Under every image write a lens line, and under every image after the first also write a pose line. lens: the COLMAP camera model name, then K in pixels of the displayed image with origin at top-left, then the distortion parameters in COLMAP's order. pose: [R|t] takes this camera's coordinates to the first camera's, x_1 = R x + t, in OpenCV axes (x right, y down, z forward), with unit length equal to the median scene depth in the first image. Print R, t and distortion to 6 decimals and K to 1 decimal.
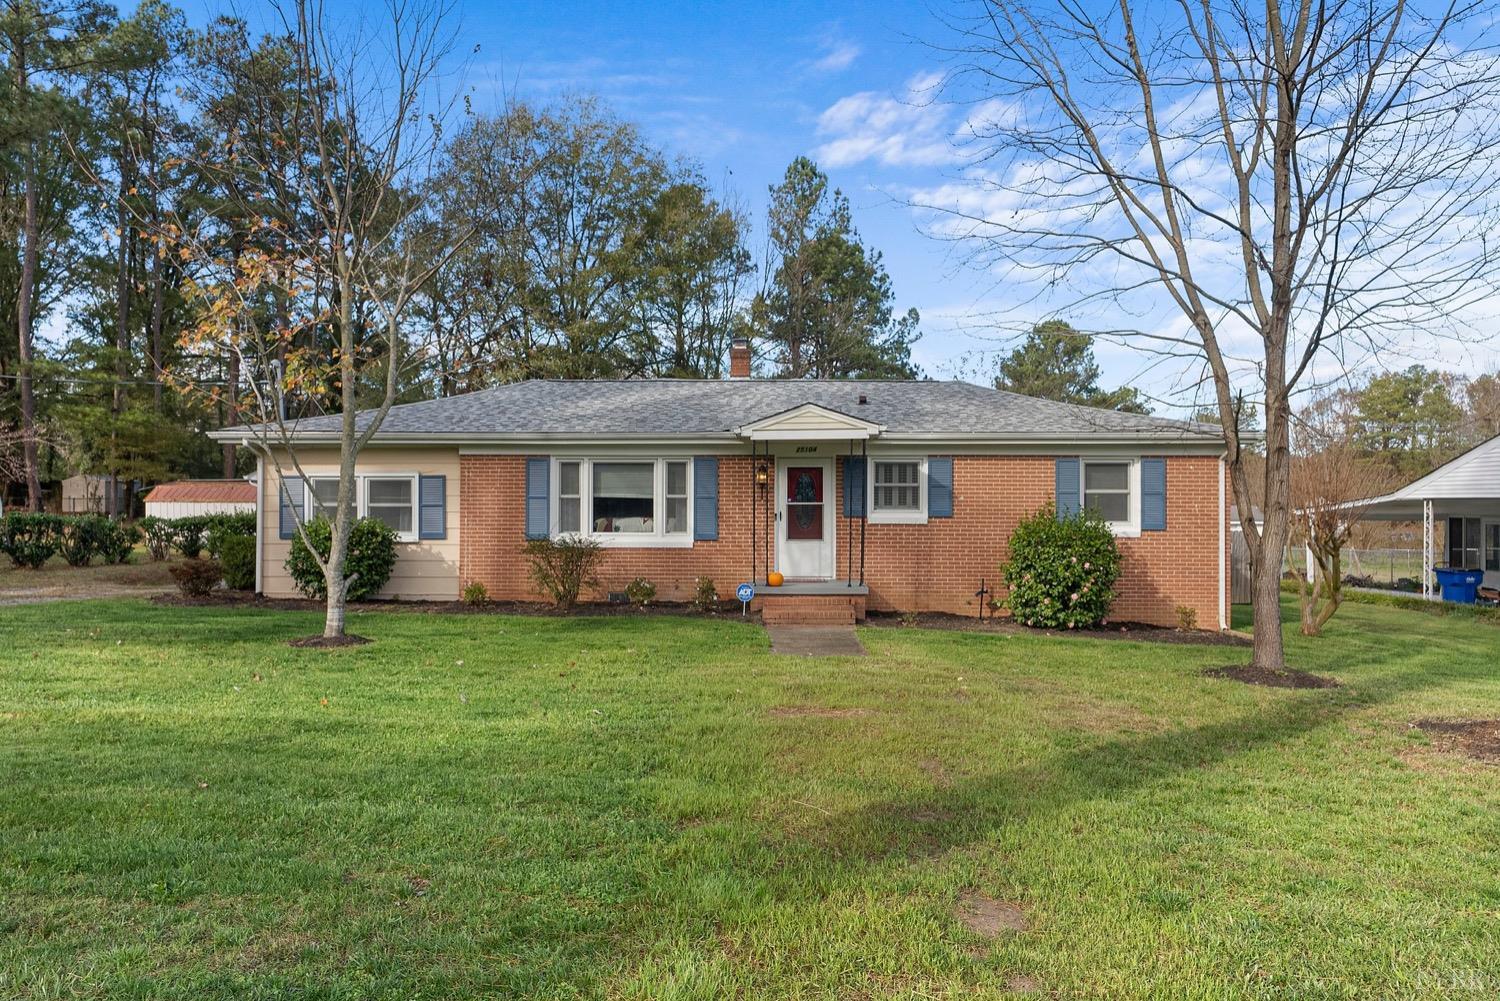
lens RADIAL K [[948.2, 0, 752.7], [0, 948.2, 503.7], [0, 0, 1]] dist [-0.000239, 0.001590]
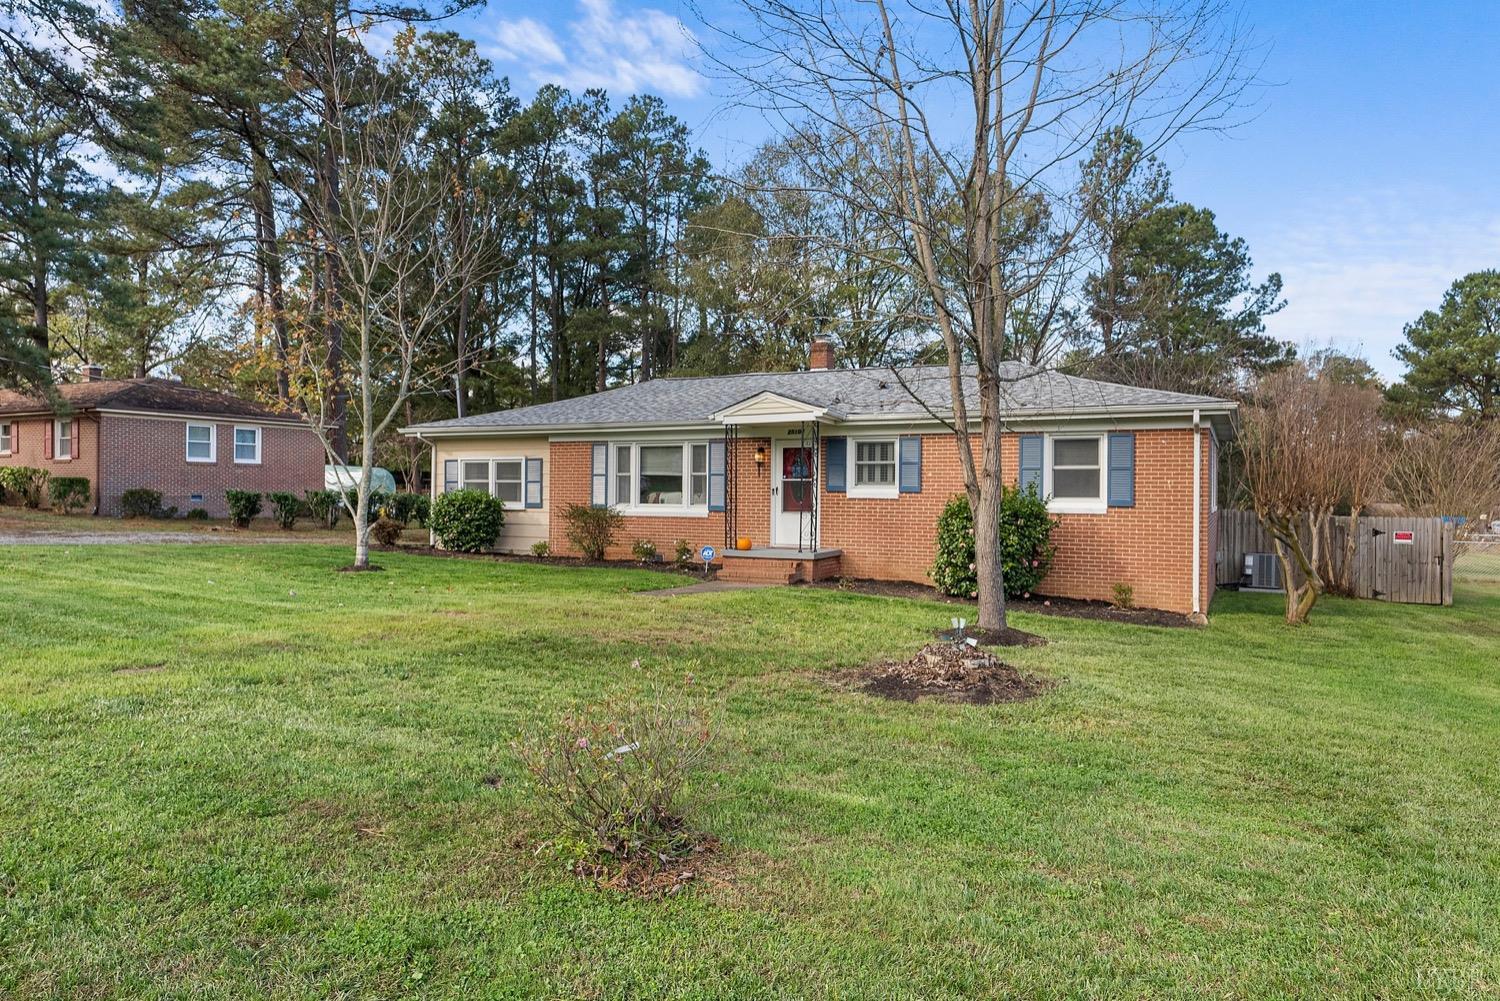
lens RADIAL K [[948.2, 0, 742.5], [0, 948.2, 494.9], [0, 0, 1]] dist [-0.000239, 0.001590]
pose [[0.903420, 0.006258, -0.428711, 0.477163], [-0.007293, 0.999973, -0.000774, 0.018893], [0.428694, 0.003826, 0.903441, -0.043153]]
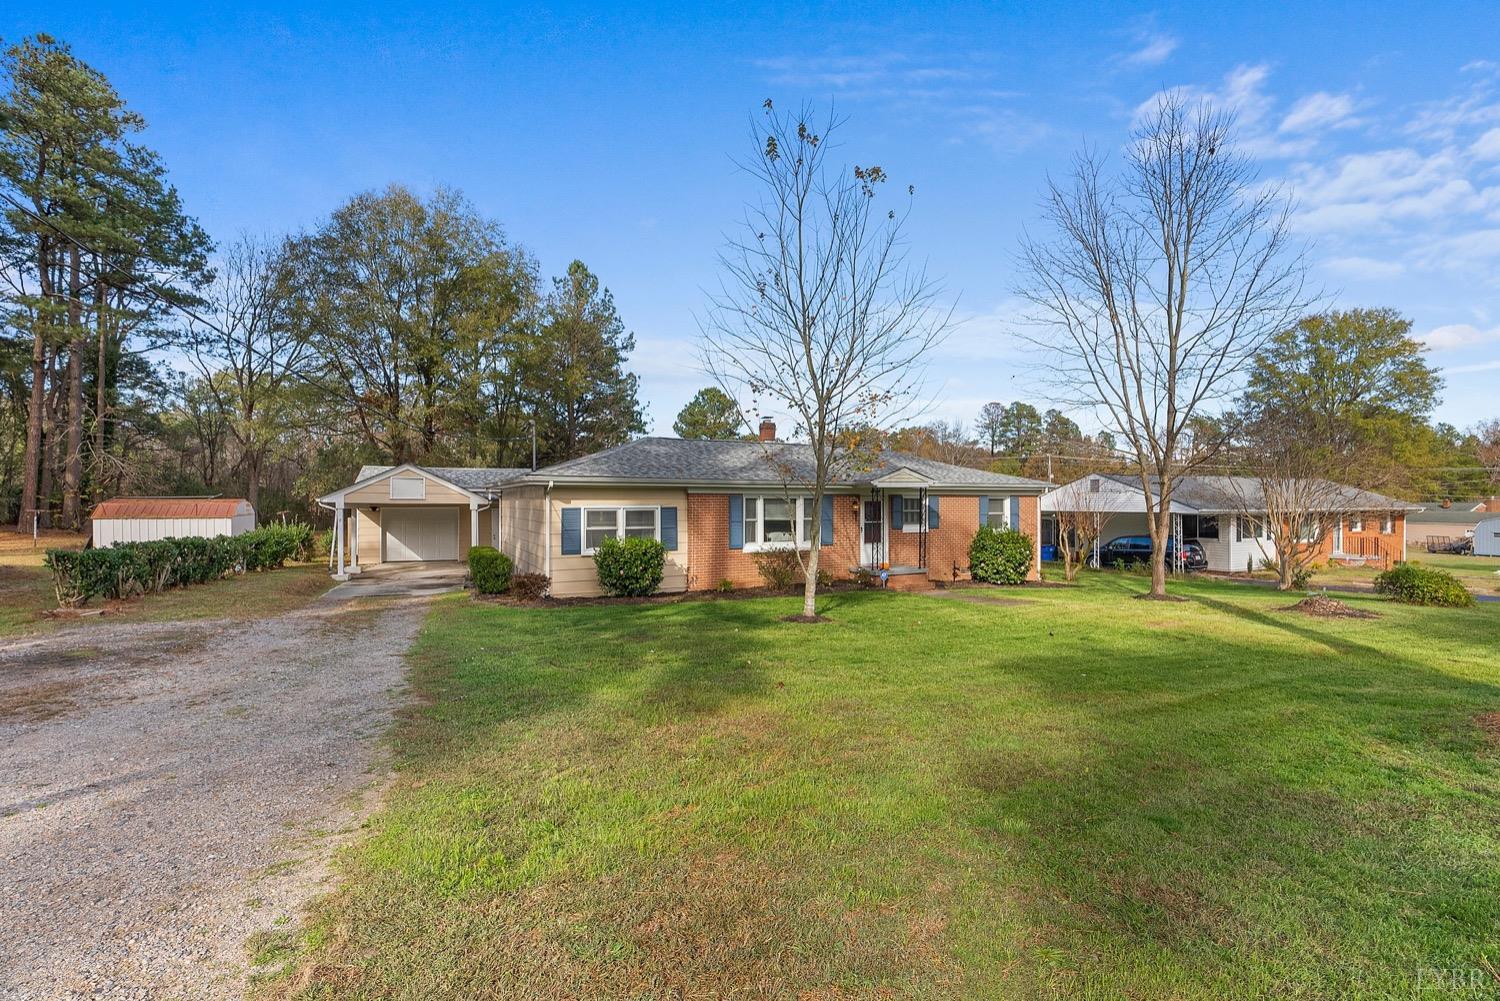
lens RADIAL K [[694.9, 0, 744.7], [0, 694.9, 494.8], [0, 0, 1]] dist [0.000851, -0.000156]
pose [[0.874114, 0.001747, 0.485718, -0.767745], [0.003093, 0.999953, -0.009163, -0.039146], [-0.485712, 0.009511, 0.874067, -0.000985]]
